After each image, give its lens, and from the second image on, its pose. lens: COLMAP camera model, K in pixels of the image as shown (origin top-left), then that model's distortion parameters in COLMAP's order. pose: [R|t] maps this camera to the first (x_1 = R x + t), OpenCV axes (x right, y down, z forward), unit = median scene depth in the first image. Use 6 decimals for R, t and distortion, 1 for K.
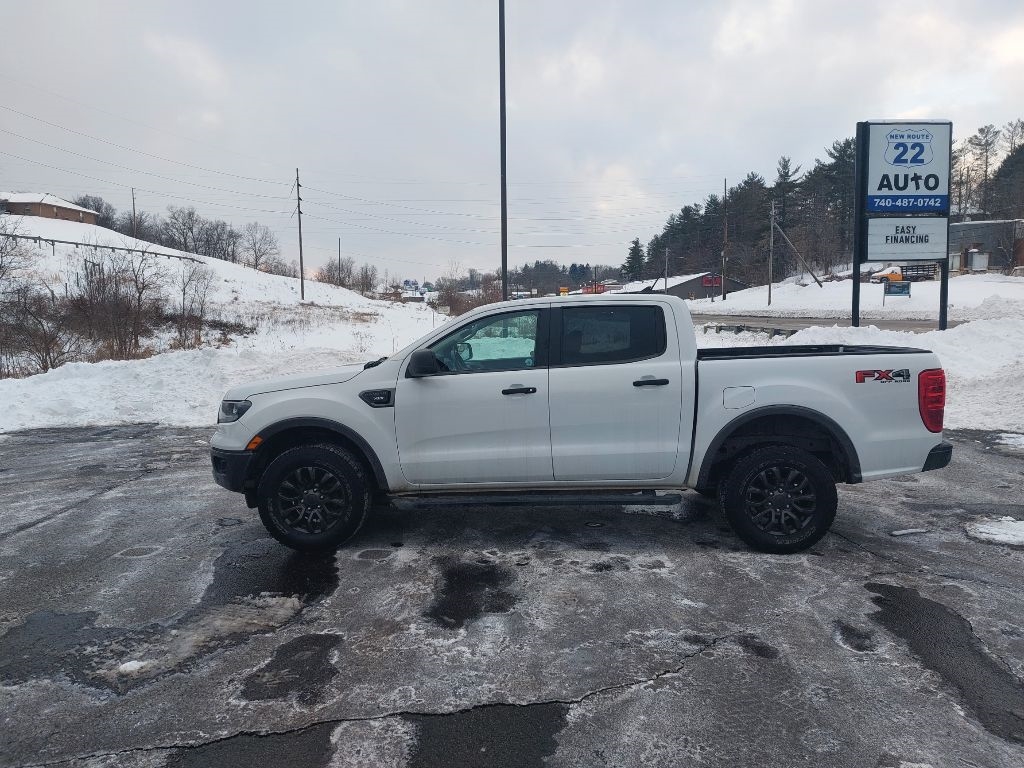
lens RADIAL K [[750.7, 0, 511.4], [0, 750.7, 375.5], [0, 0, 1]] dist [0.088332, -0.073667]
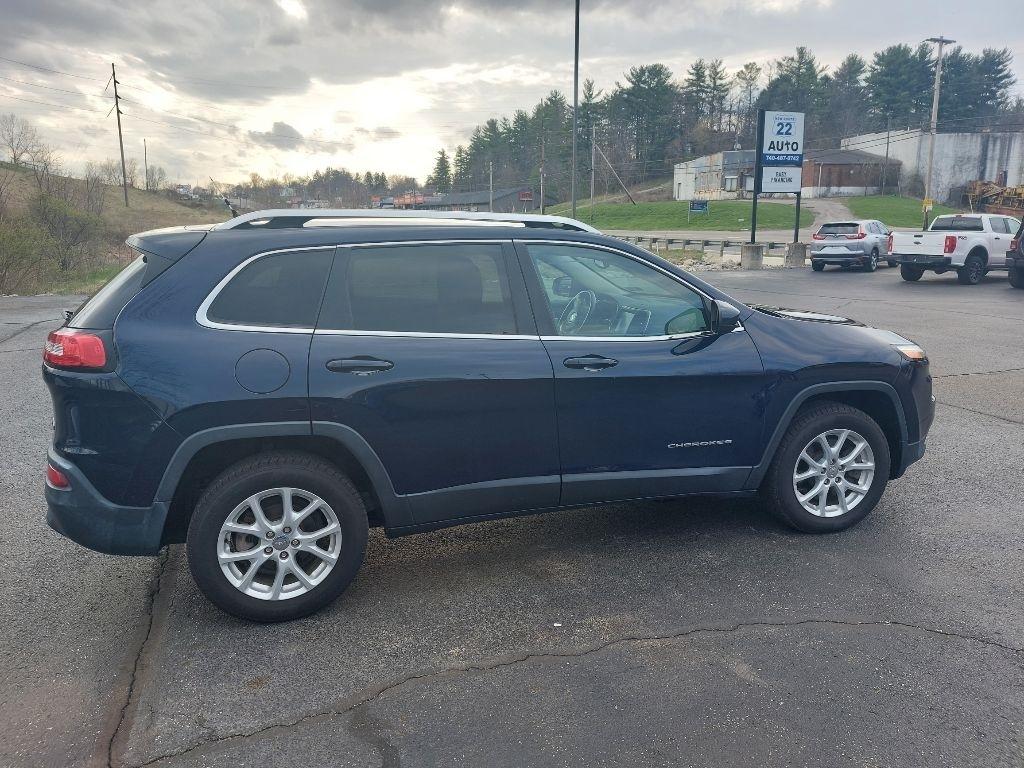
lens RADIAL K [[762.8, 0, 518.9], [0, 762.8, 367.4], [0, 0, 1]] dist [0.056147, -0.047641]
pose [[0.960336, -0.045056, 0.275180, -0.064571], [0.016898, 0.994449, 0.103853, 0.006034], [-0.278331, -0.095084, 0.955767, -0.062351]]
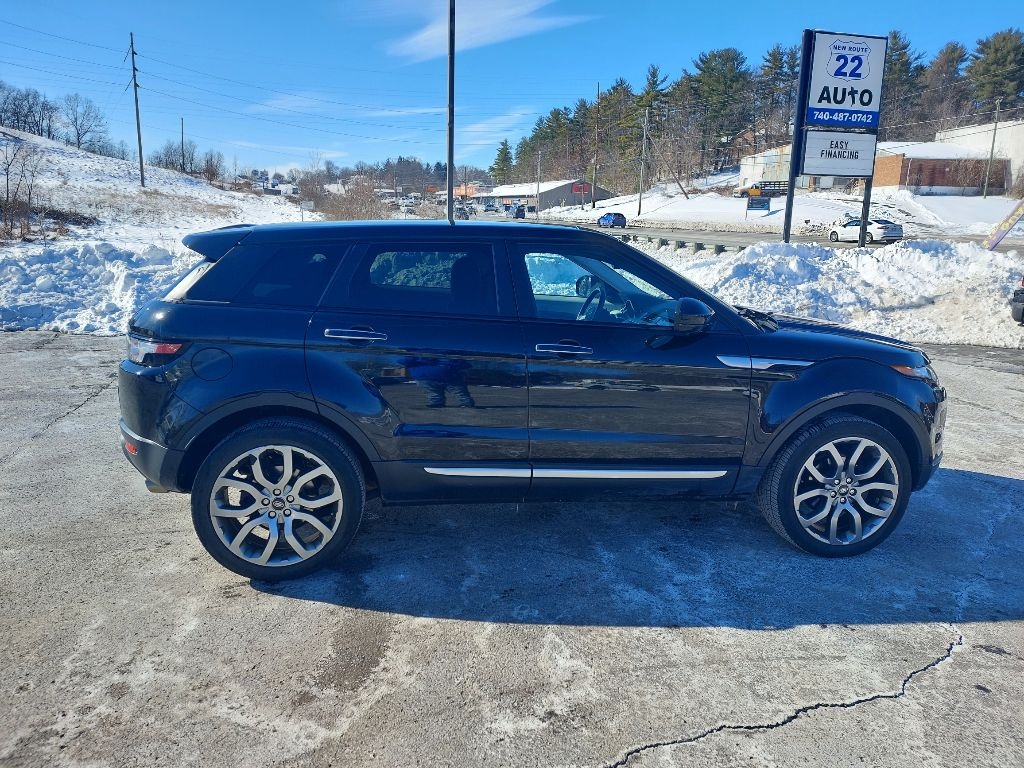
lens RADIAL K [[755.8, 0, 517.0], [0, 755.8, 364.9], [0, 0, 1]] dist [0.071331, -0.055062]
pose [[0.981888, 0.000190, 0.189461, -0.011342], [-0.021449, 0.993682, 0.110166, -0.000446], [-0.188243, -0.112234, 0.975688, 0.006975]]
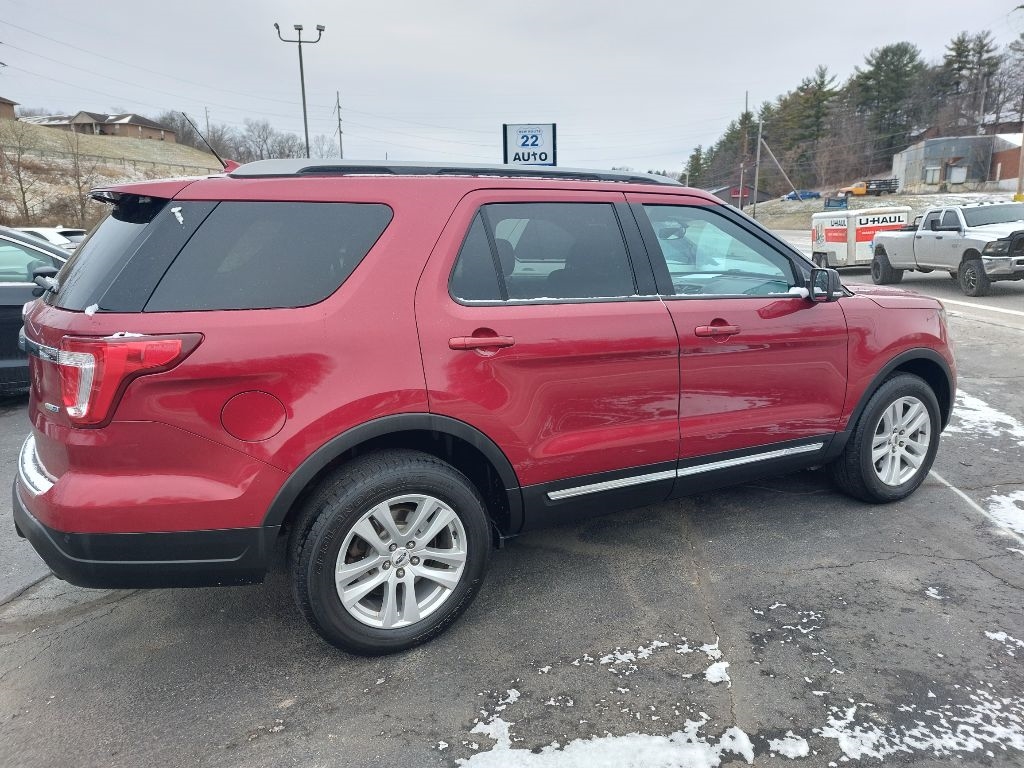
lens RADIAL K [[762.8, 0, 518.9], [0, 762.8, 367.4], [0, 0, 1]] dist [0.056147, -0.047641]
pose [[0.994866, 0.019891, -0.099223, 0.080972], [-0.009377, 0.994394, 0.105325, 0.007067], [0.100762, -0.103854, 0.989475, -0.105070]]
